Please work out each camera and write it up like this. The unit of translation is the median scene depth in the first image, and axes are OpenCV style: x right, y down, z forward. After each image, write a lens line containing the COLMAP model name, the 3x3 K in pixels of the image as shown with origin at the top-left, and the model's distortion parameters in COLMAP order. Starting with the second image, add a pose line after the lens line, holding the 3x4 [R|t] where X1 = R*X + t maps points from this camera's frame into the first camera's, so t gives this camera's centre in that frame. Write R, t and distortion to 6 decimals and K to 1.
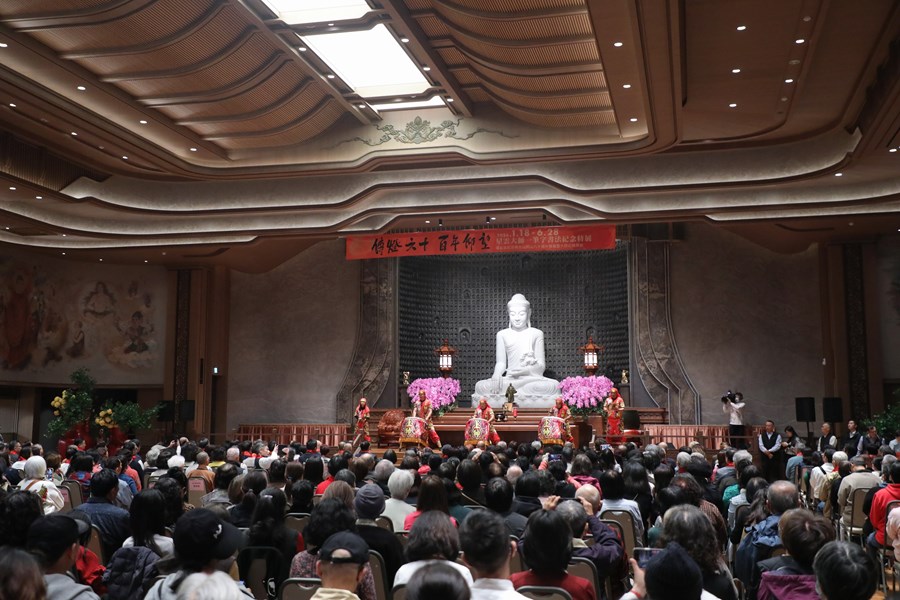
lens RADIAL K [[1004.5, 0, 448.2], [0, 1004.5, 304.2], [0, 0, 1]] dist [0.085794, 0.000000]
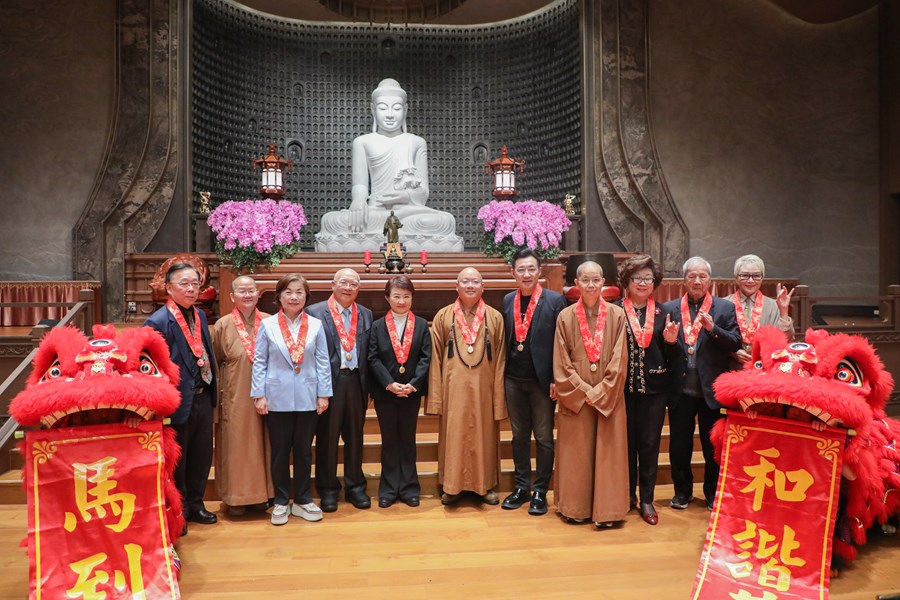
lens RADIAL K [[631.1, 0, 449.6], [0, 631.1, 300.3], [0, 0, 1]] dist [-0.077742, 0.024742]
pose [[0.942206, -0.014346, 0.334727, -0.030986], [-0.032710, 0.990371, 0.134518, 0.079359], [-0.333434, -0.137693, 0.932664, 0.633846]]
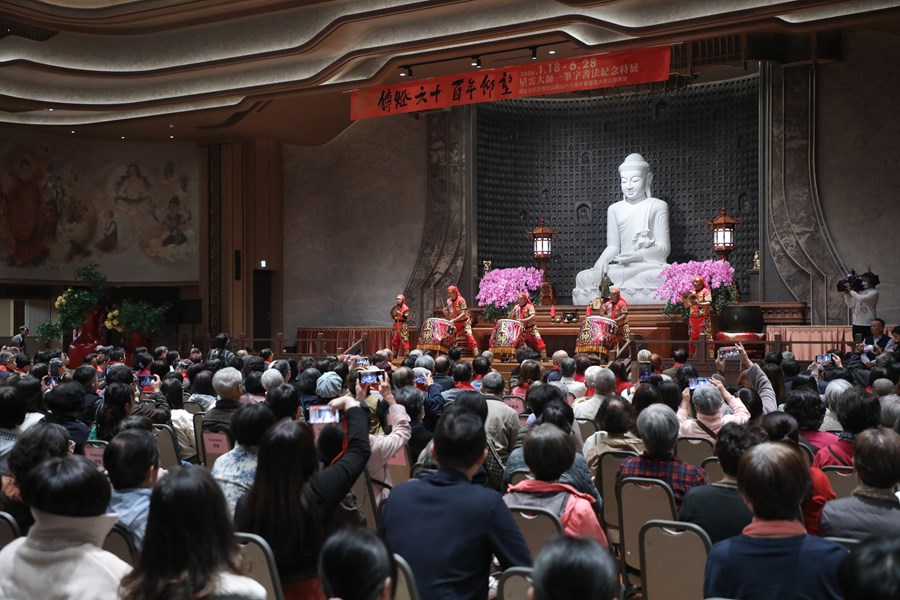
lens RADIAL K [[1175.5, 0, 443.1], [0, 1175.5, 300.8], [0, 0, 1]] dist [0.167597, 0.000000]
pose [[0.944879, -0.011816, -0.327205, 0.236989], [0.043314, 0.995077, 0.089143, 0.015066], [0.324541, -0.098402, 0.940739, 0.119862]]
